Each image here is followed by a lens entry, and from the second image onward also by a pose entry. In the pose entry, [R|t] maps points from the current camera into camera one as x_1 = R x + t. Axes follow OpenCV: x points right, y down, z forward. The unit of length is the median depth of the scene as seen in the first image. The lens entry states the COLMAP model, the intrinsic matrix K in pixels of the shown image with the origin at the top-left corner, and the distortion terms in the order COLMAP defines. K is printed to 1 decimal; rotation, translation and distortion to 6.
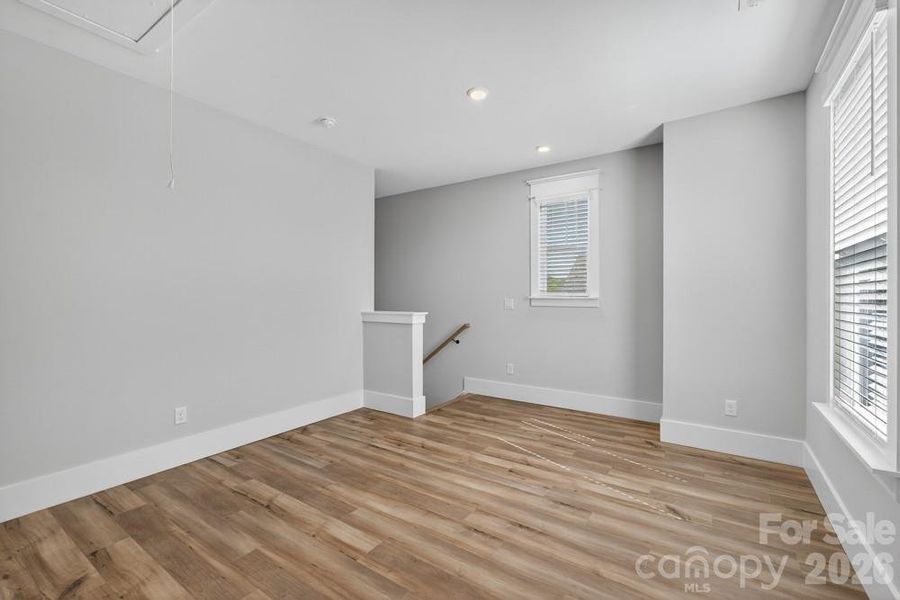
lens RADIAL K [[395.8, 0, 450.0], [0, 395.8, 300.0], [0, 0, 1]] dist [0.001211, 0.000101]
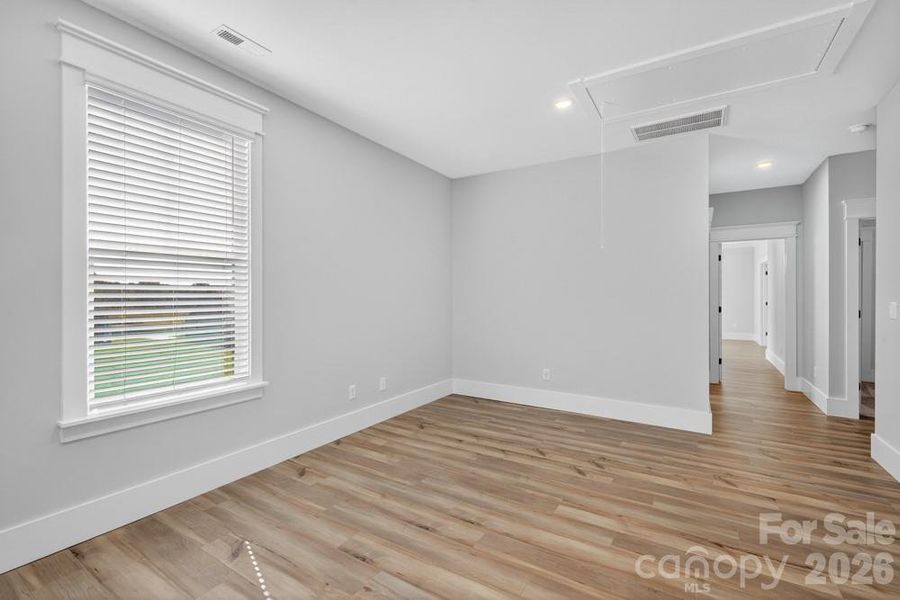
lens RADIAL K [[395.8, 0, 450.0], [0, 395.8, 300.0], [0, 0, 1]] dist [0.001211, 0.000101]
pose [[-0.999446, 0.000172, -0.033268, 0.156105], [-0.000318, 0.999891, 0.014732, -0.012896], [0.033267, 0.014735, -0.999338, 2.007776]]
